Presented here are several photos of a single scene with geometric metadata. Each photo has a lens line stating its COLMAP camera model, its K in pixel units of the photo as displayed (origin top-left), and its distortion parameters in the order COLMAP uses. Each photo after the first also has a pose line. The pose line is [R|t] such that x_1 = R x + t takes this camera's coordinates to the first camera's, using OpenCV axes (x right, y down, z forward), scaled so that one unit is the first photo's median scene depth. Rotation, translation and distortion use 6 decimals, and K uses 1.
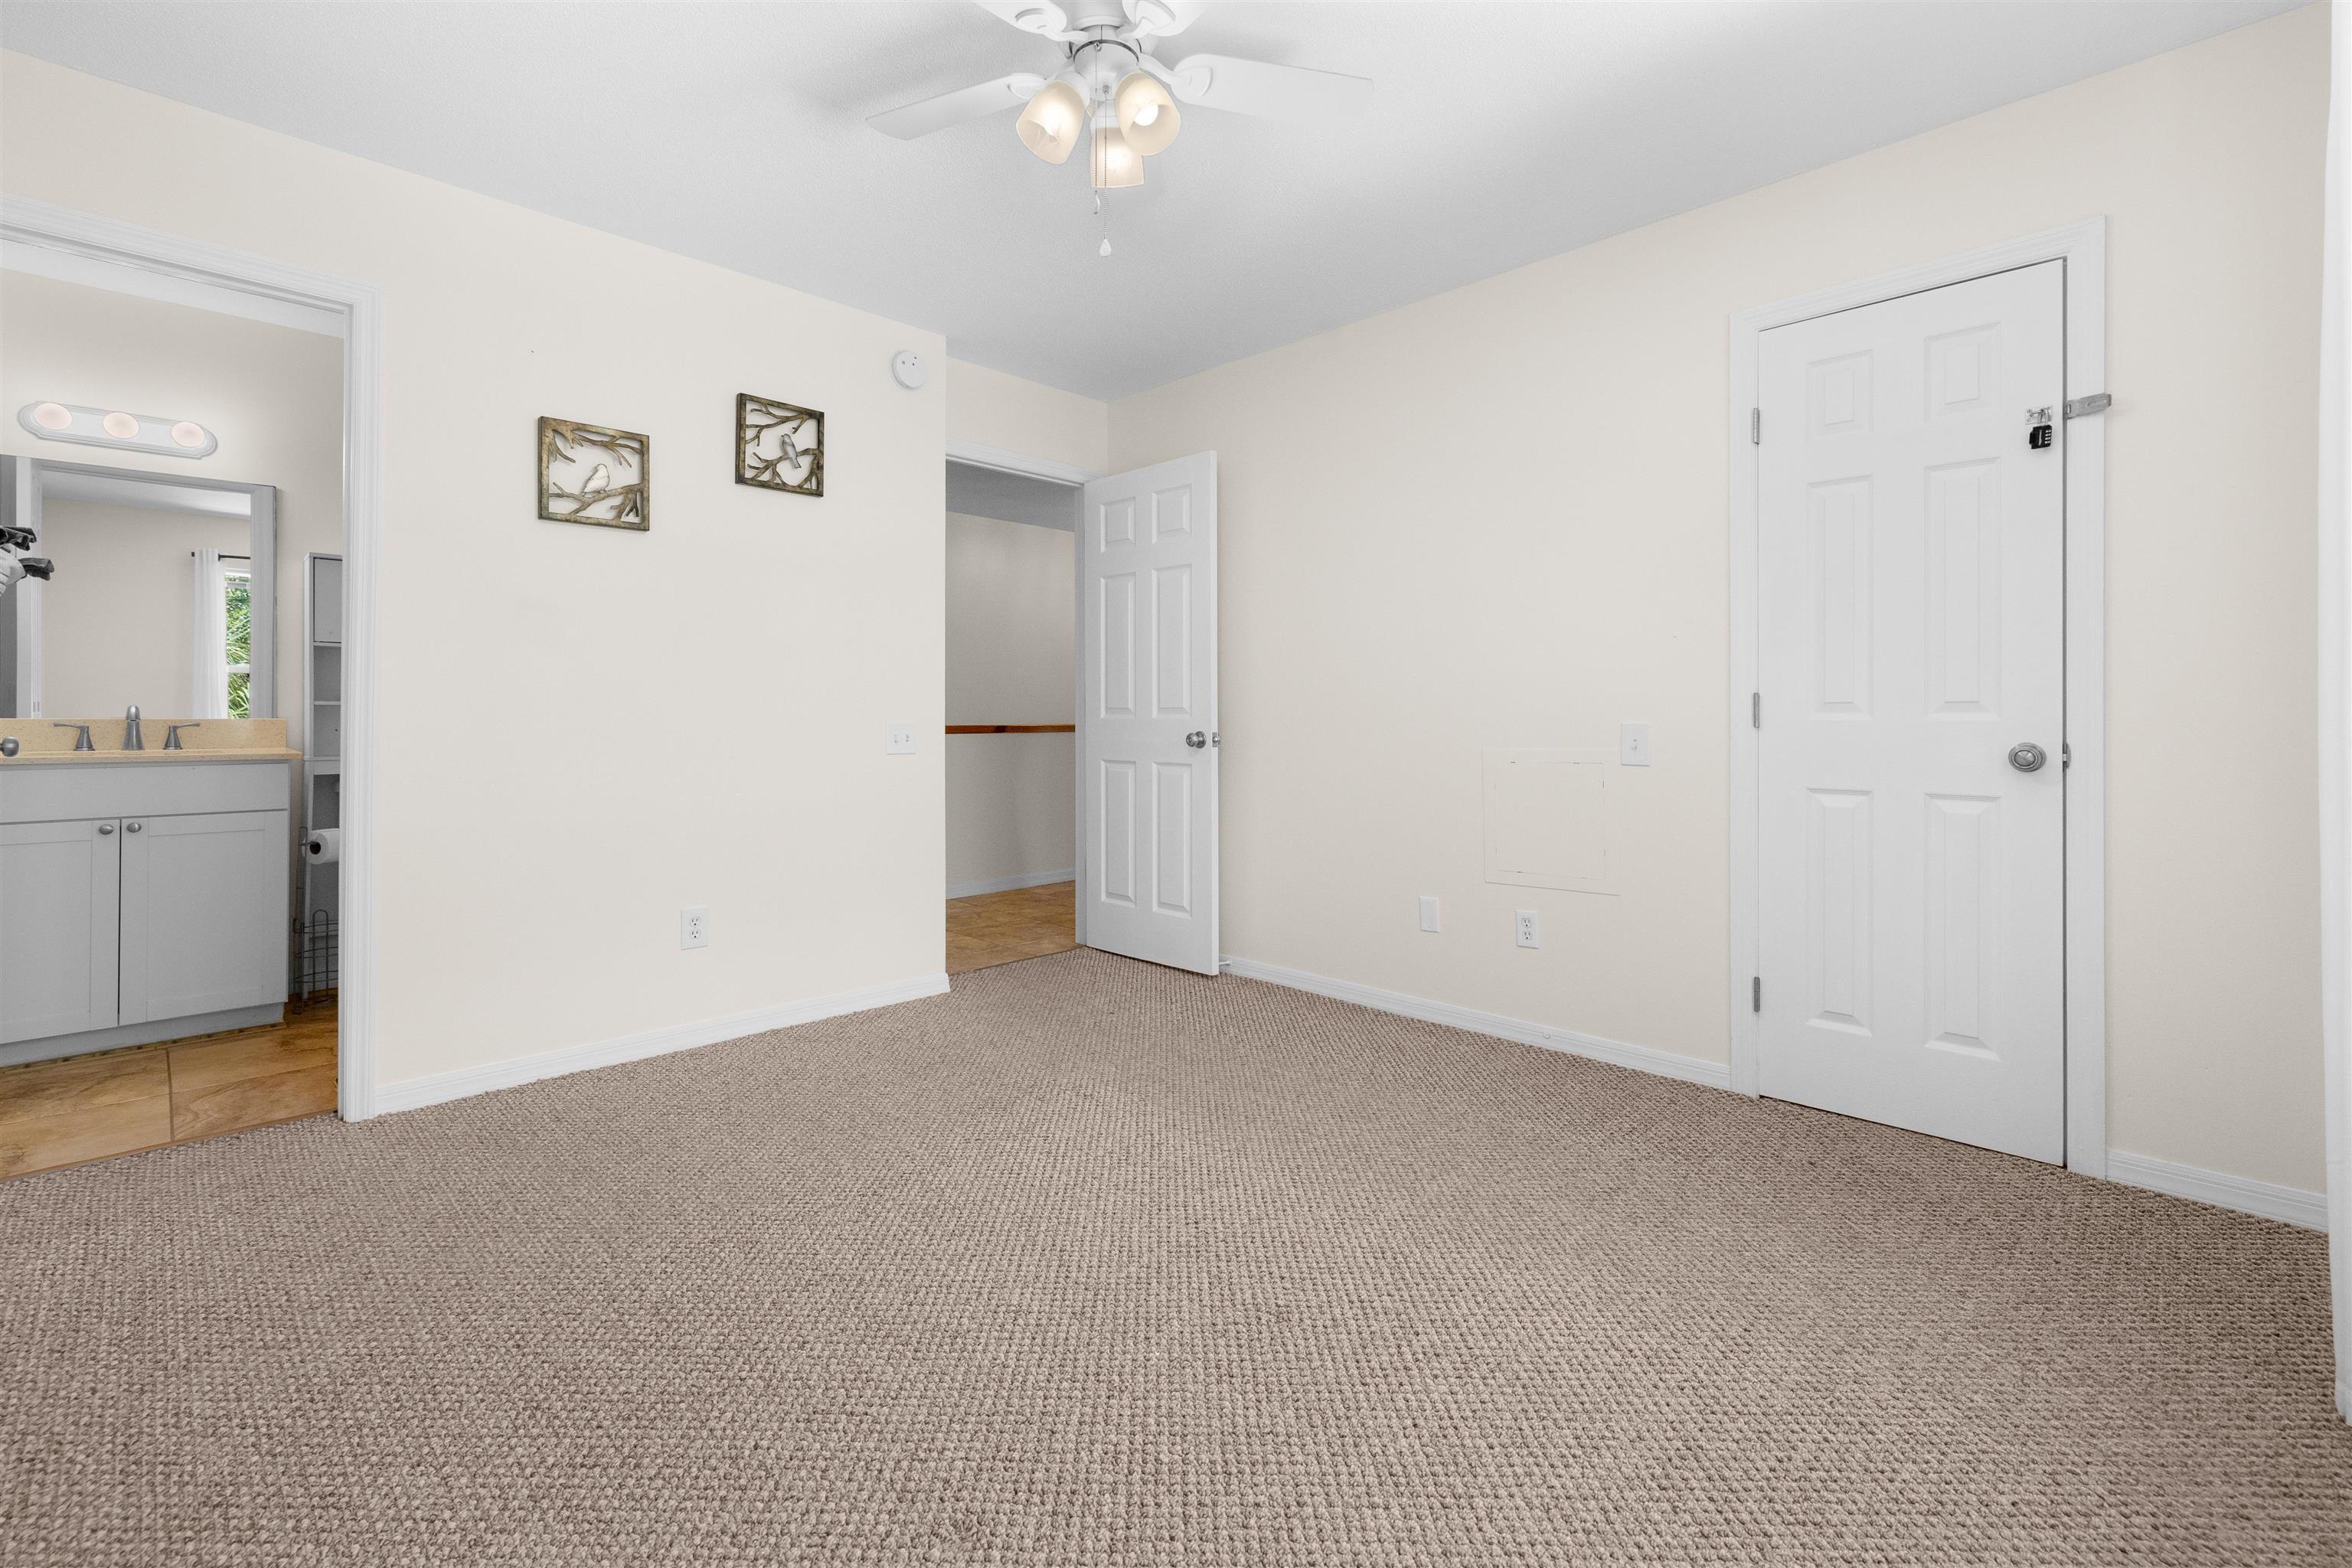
lens RADIAL K [[1008.5, 0, 1180.0], [0, 1008.5, 712.8], [0, 0, 1]] dist [0.002447, -0.000197]
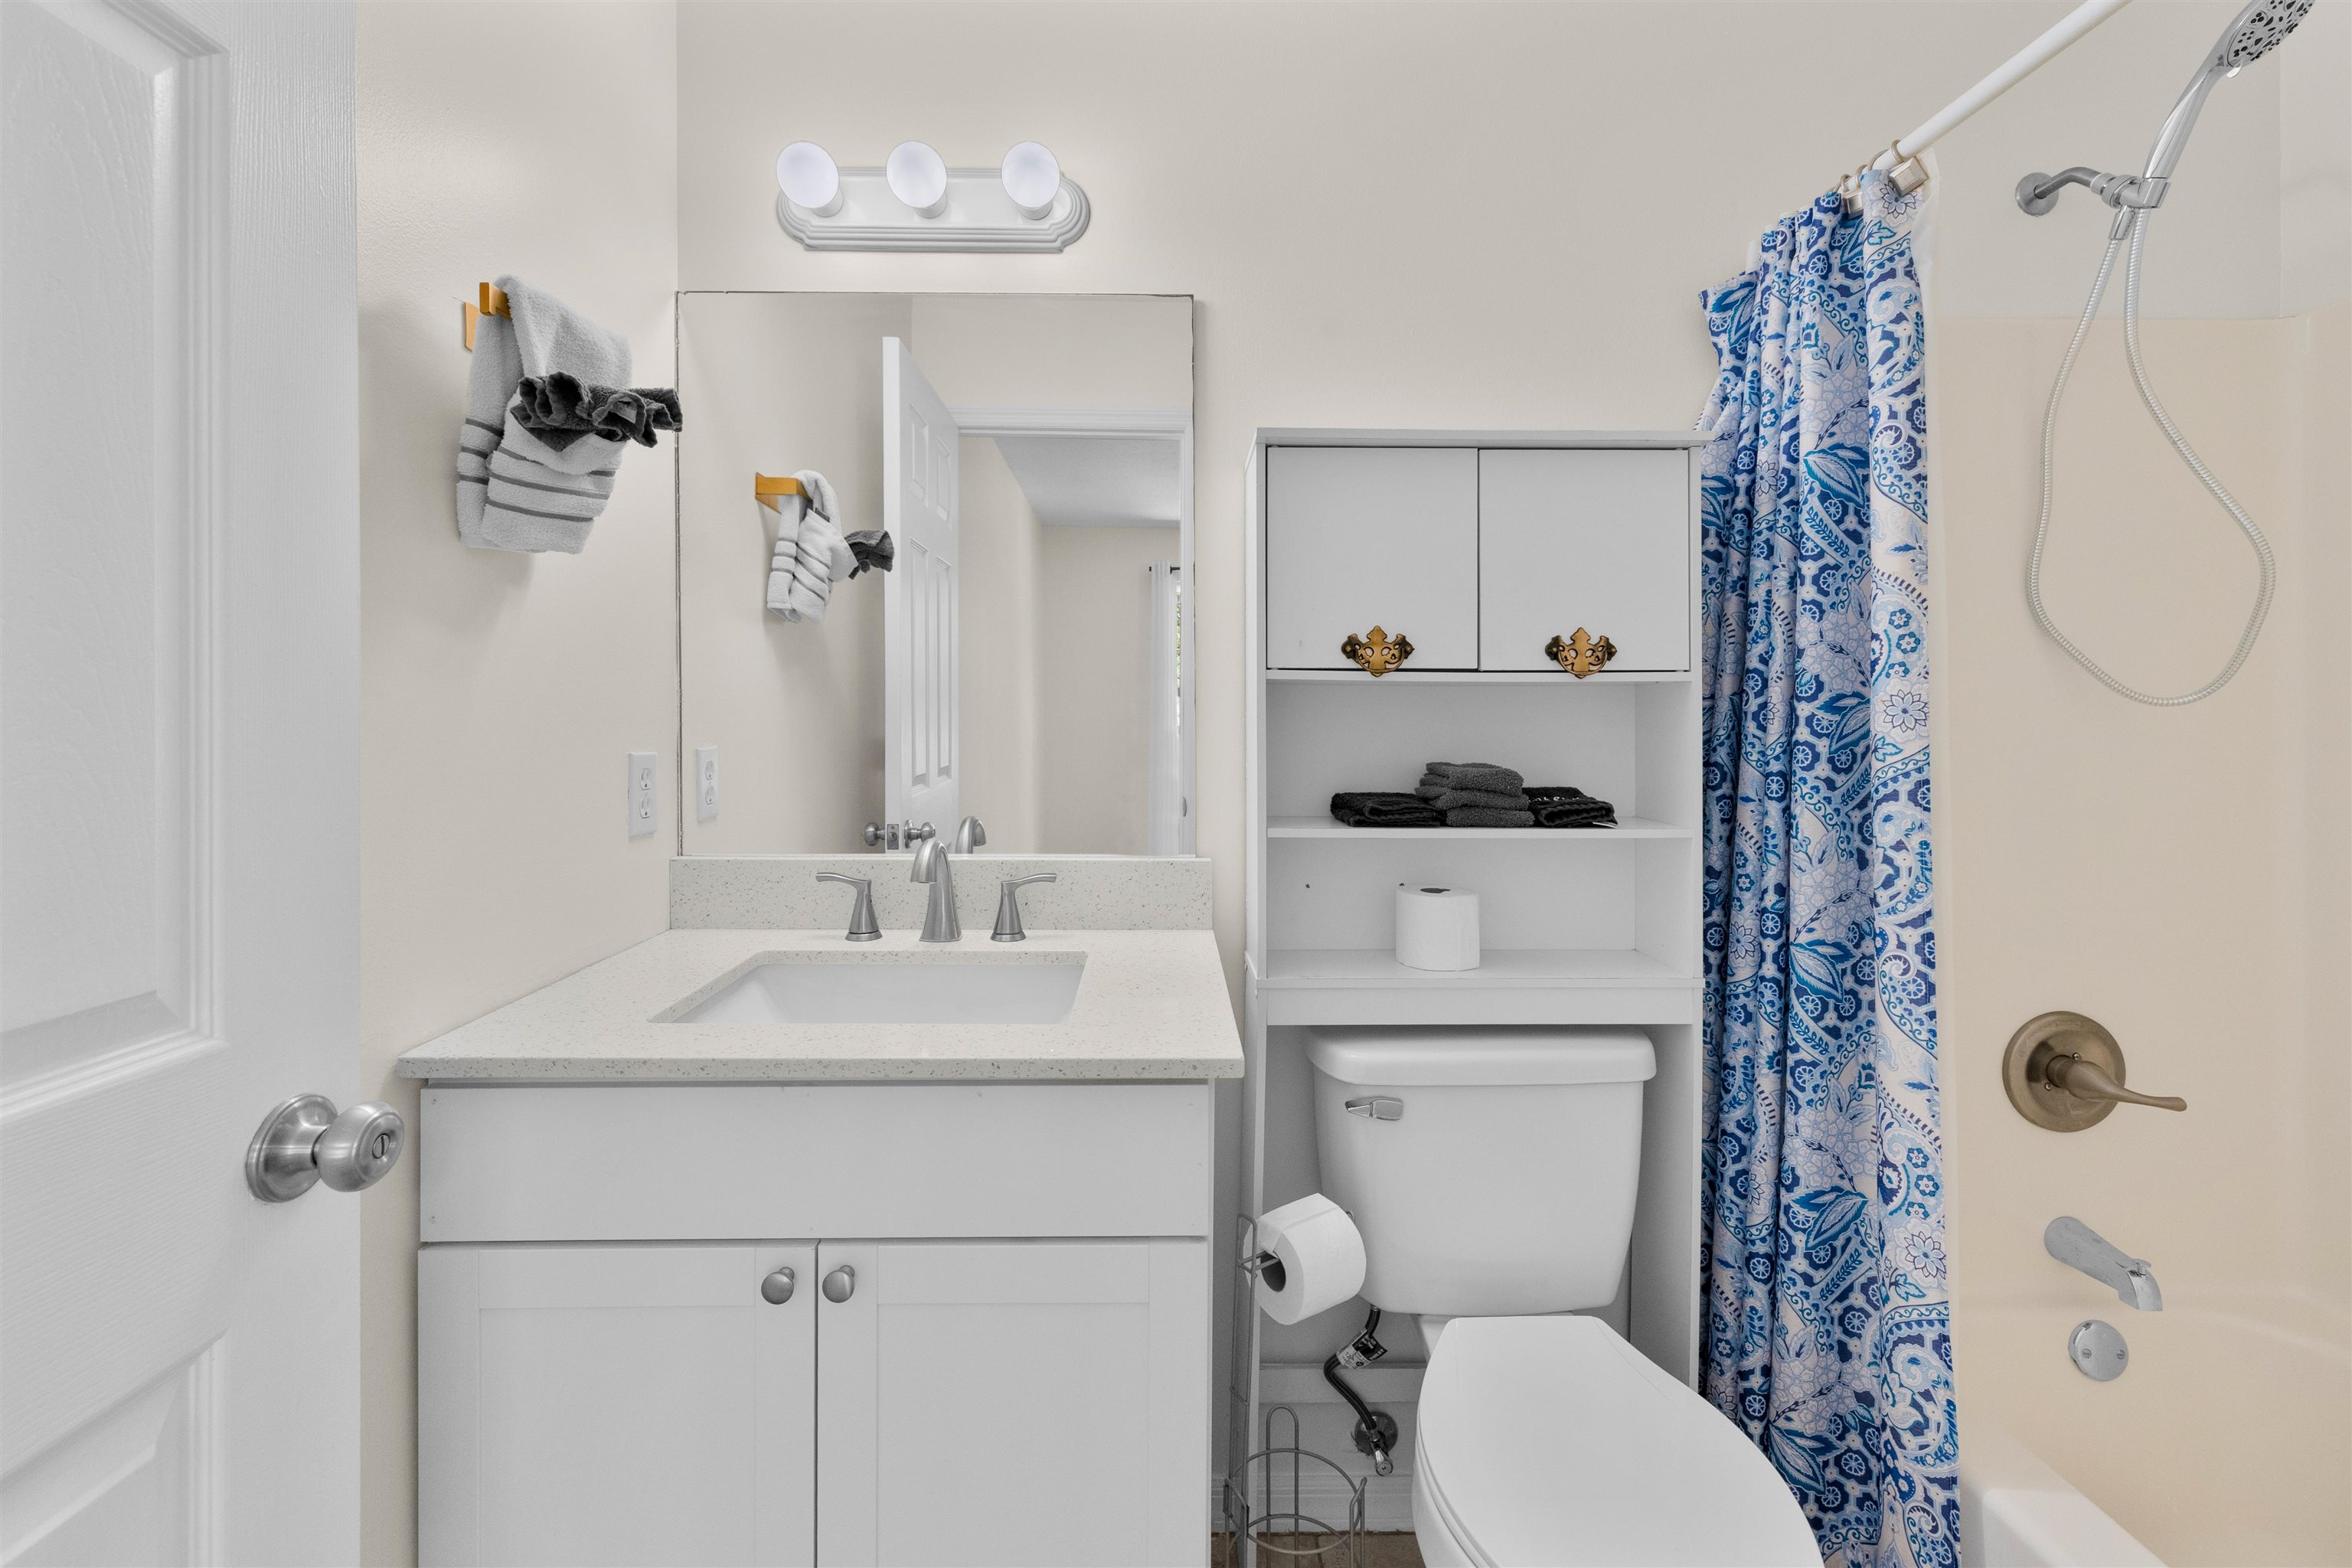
lens RADIAL K [[1008.5, 0, 1199.9], [0, 1008.5, 716.7], [0, 0, 1]] dist [0.002447, -0.000197]
pose [[0.725047, 0.003271, -0.688692, -0.656627], [0.001054, 0.999982, 0.005858, -0.058321], [0.688699, -0.004973, 0.725030, 0.756840]]
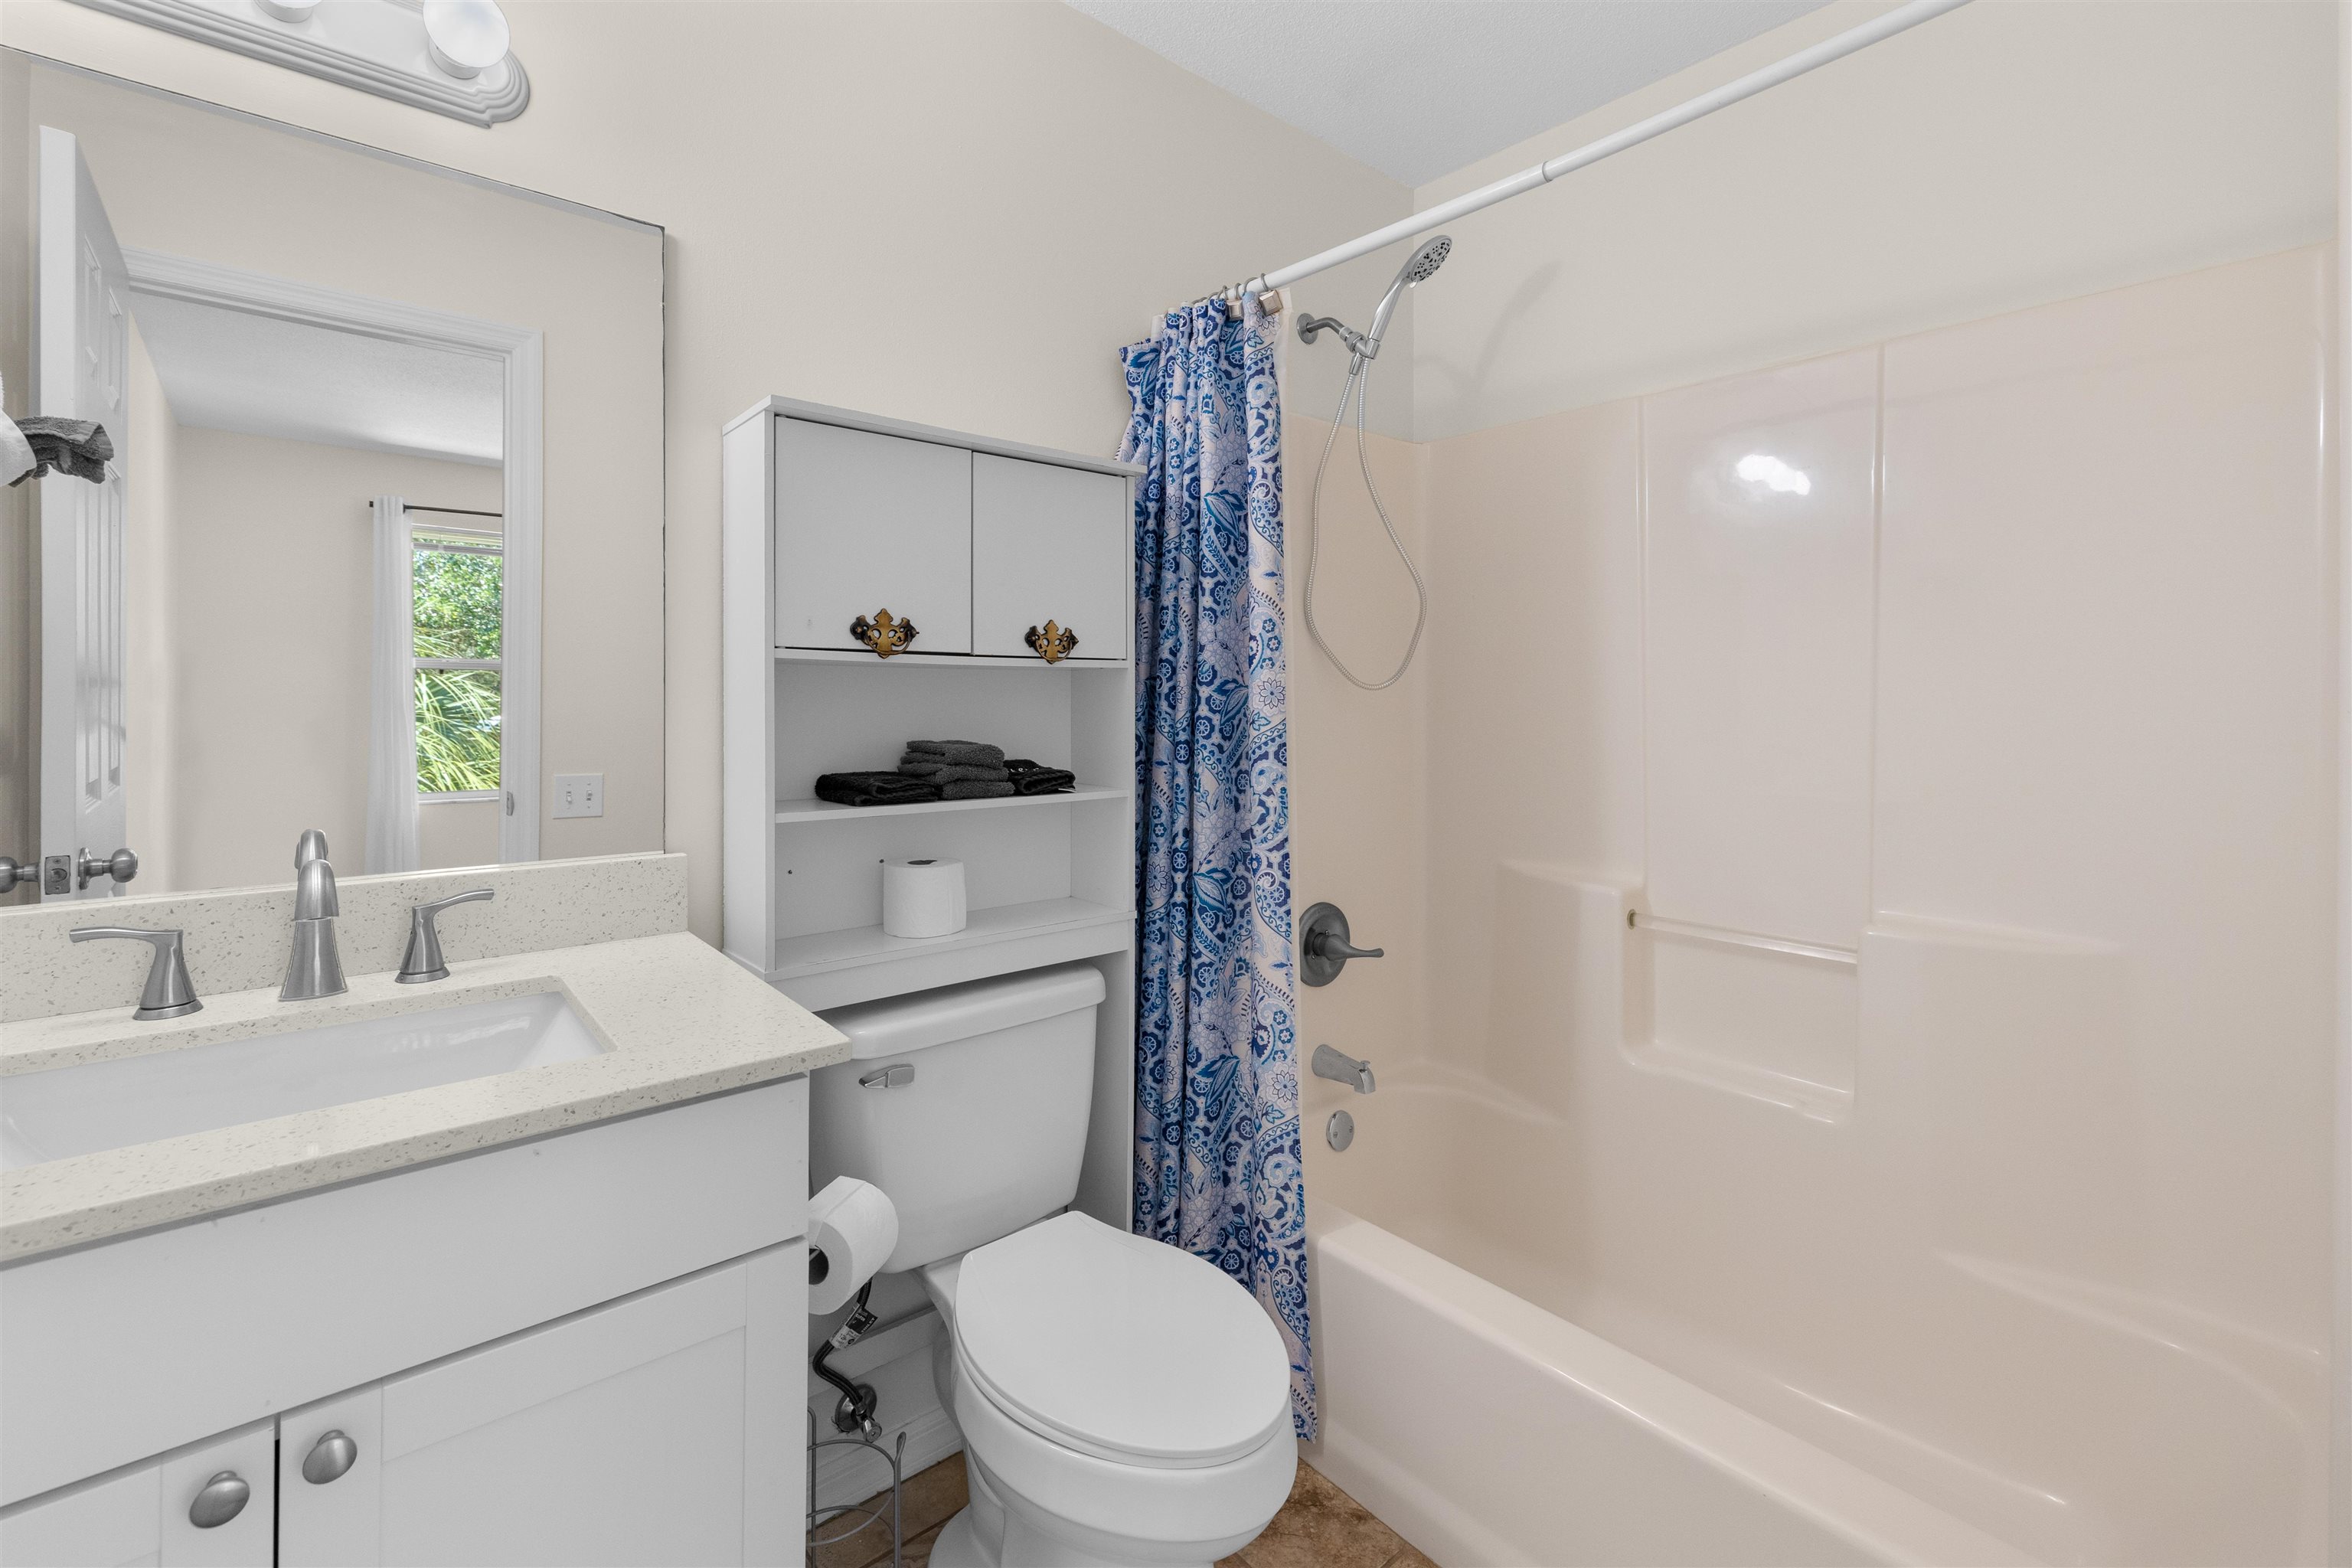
lens RADIAL K [[1008.5, 0, 1179.2], [0, 1008.5, 694.2], [0, 0, 1]] dist [0.002447, -0.000197]
pose [[0.996819, 0.004734, -0.079552, -0.729459], [-0.004427, 0.999982, 0.004035, -0.059322], [0.079570, -0.003670, 0.996823, 0.695632]]
